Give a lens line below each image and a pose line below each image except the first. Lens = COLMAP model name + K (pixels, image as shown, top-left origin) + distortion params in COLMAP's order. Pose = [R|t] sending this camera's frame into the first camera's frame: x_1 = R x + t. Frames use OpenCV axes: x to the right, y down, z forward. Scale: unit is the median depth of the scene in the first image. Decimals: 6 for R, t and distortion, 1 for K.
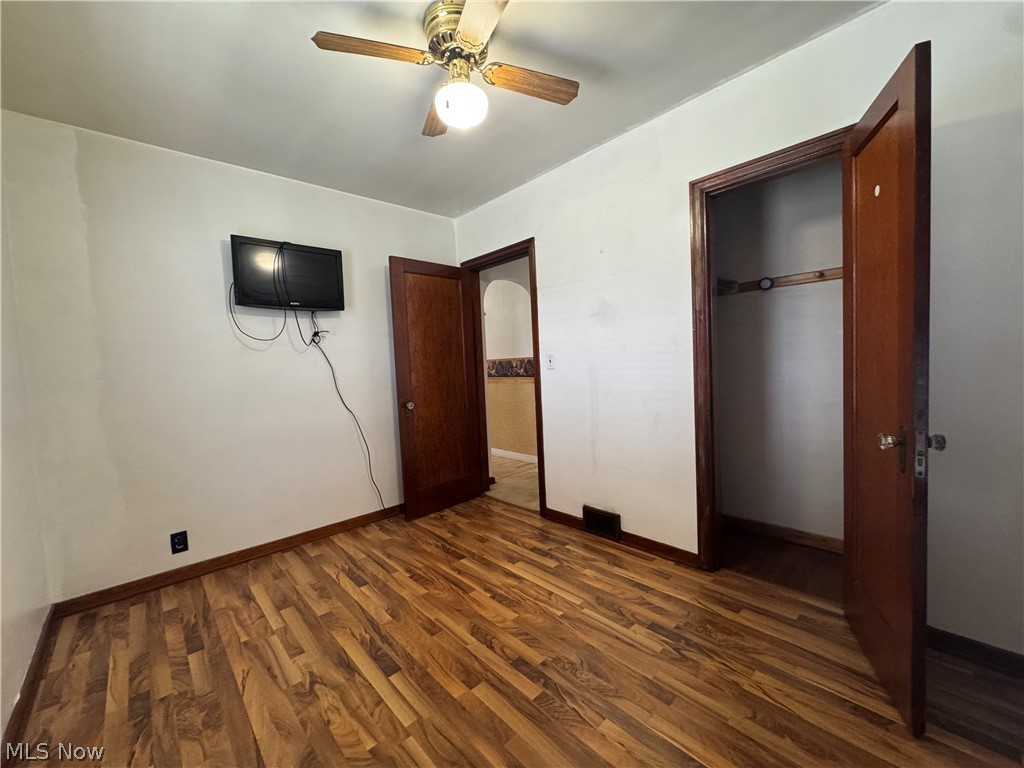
lens RADIAL K [[411.2, 0, 512.0], [0, 411.2, 384.0], [0, 0, 1]] dist [-0.002790, -0.000144]
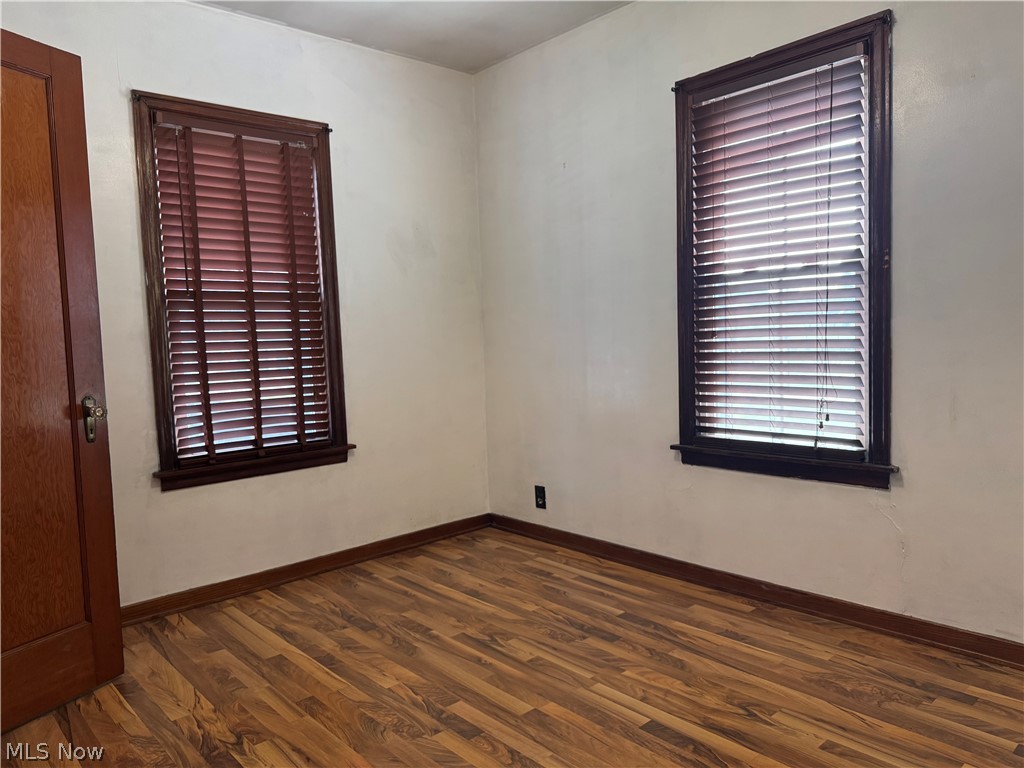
lens RADIAL K [[743.0, 0, 512.0], [0, 743.0, 384.0], [0, 0, 1]] dist [0.040123, -0.025036]
pose [[-0.996527, 0.080534, 0.021174, -0.136519], [0.082491, 0.989459, 0.119022, -0.057599], [-0.011365, 0.120355, -0.992666, 2.356075]]
